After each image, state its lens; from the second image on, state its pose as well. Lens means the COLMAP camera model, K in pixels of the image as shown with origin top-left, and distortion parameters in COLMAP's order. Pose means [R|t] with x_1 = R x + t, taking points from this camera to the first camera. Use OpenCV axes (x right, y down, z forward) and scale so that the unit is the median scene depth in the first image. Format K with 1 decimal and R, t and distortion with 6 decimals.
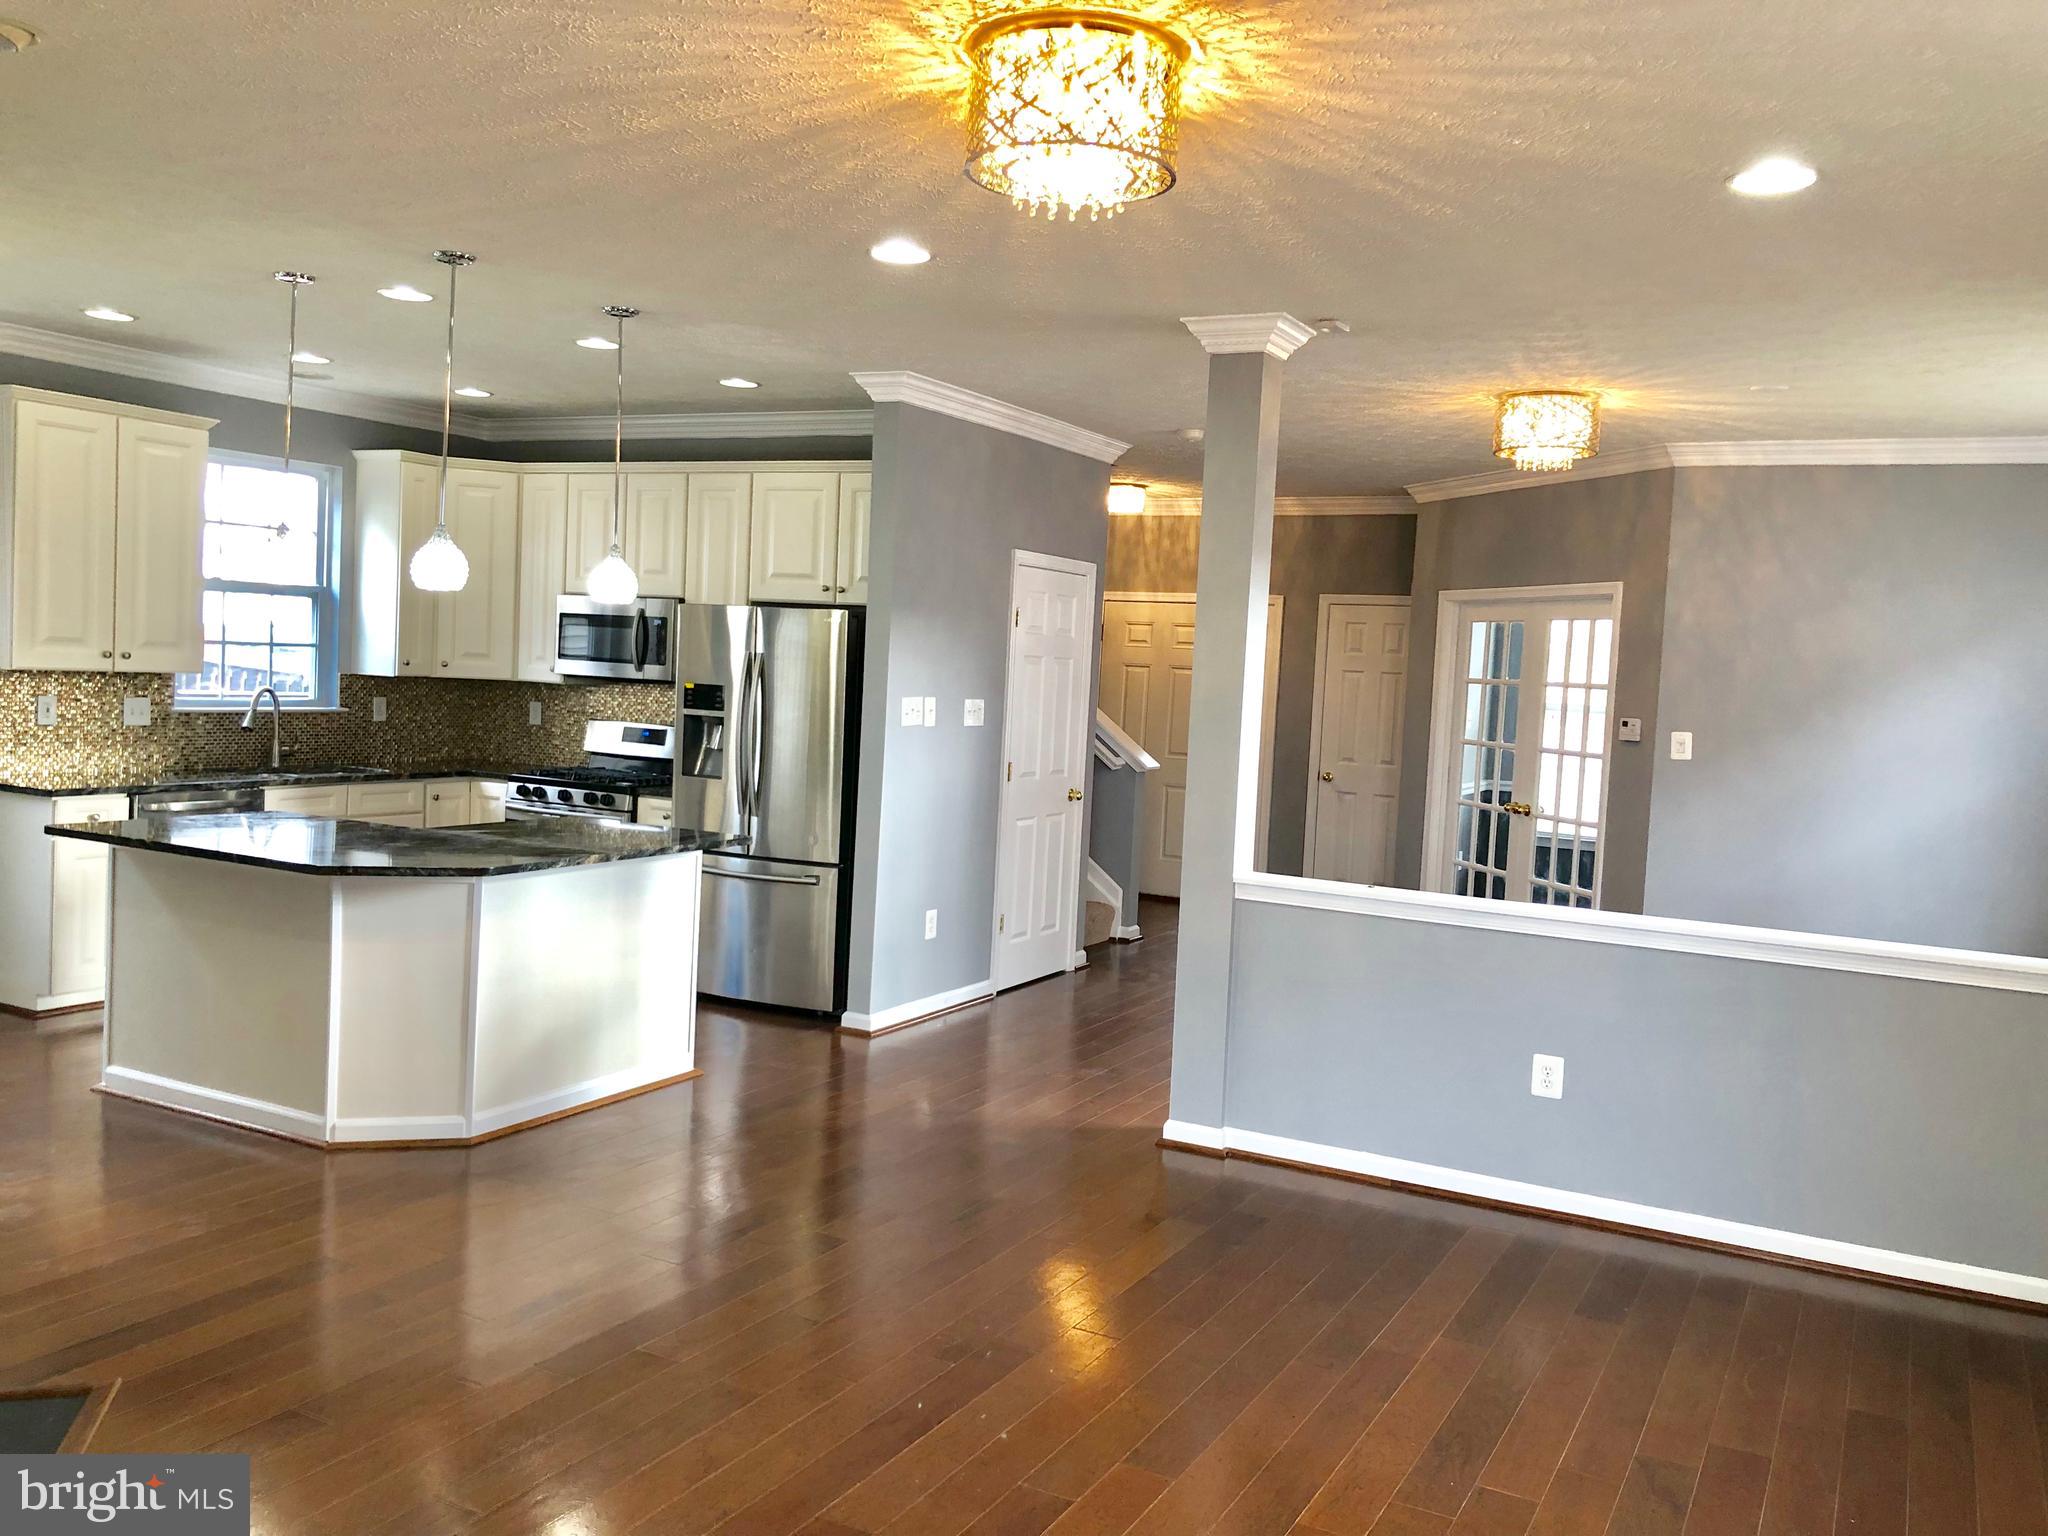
lens RADIAL K [[1686.4, 0, 1024.0], [0, 1686.4, 768.0], [0, 0, 1]] dist [0.045031, -0.096645]
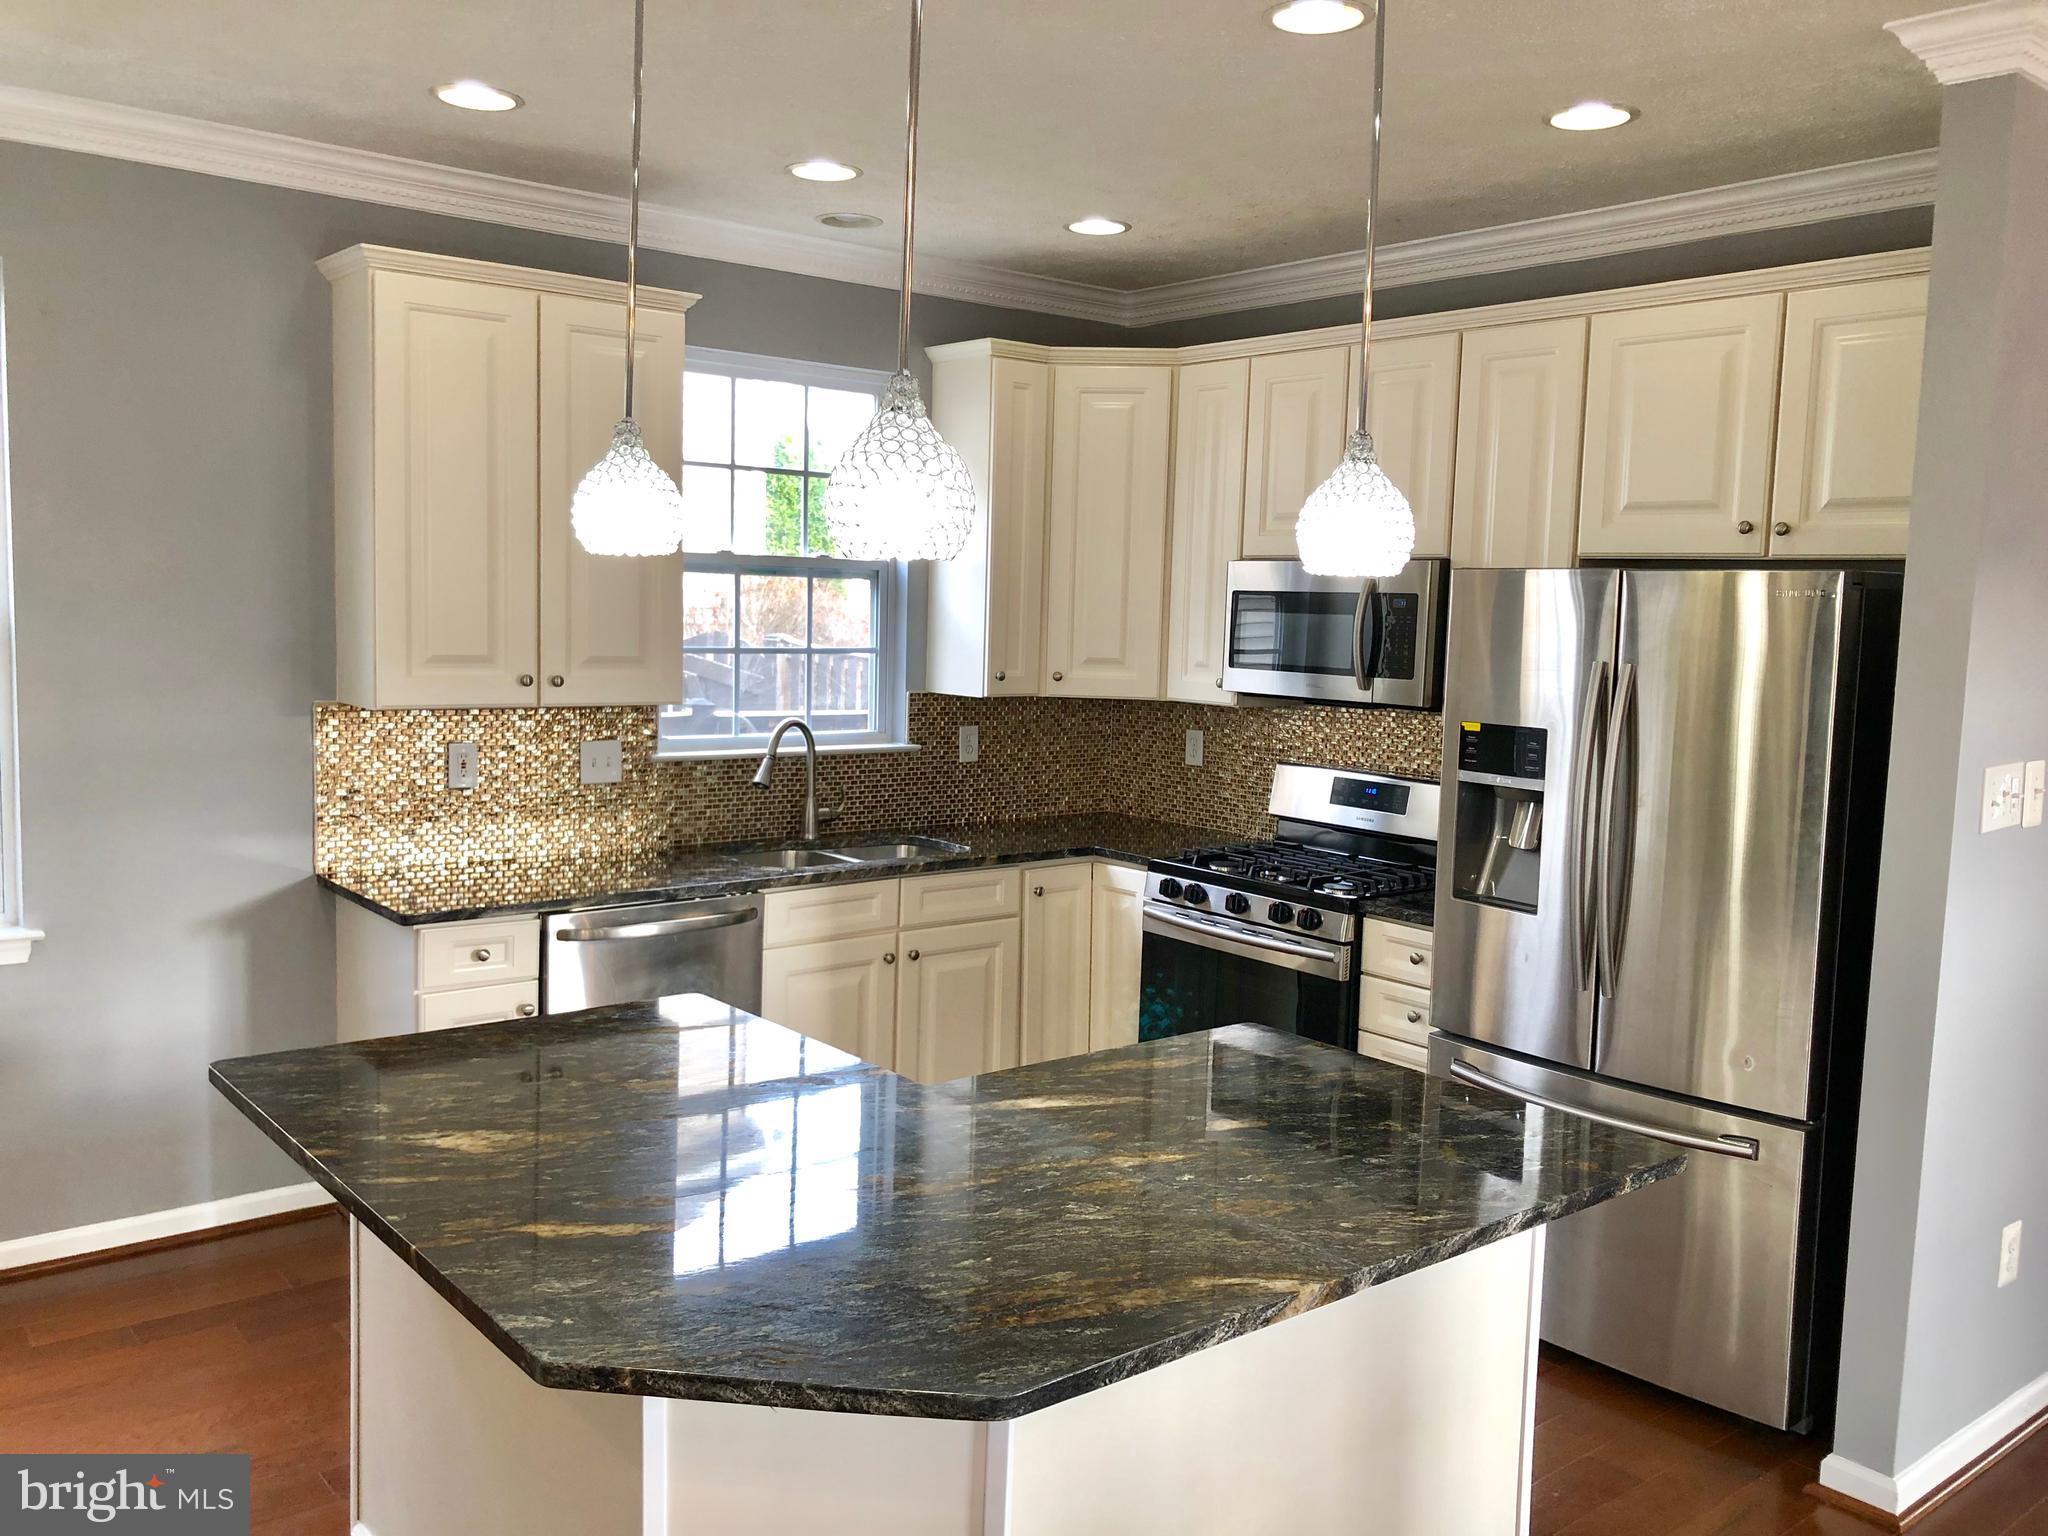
lens RADIAL K [[1686.4, 0, 1024.0], [0, 1686.4, 768.0], [0, 0, 1]] dist [0.045031, -0.096645]
pose [[0.923403, 0.012681, -0.383622, -0.118659], [-0.004880, 0.999761, 0.021302, -0.043718], [0.383800, -0.017798, 0.923245, 0.442447]]
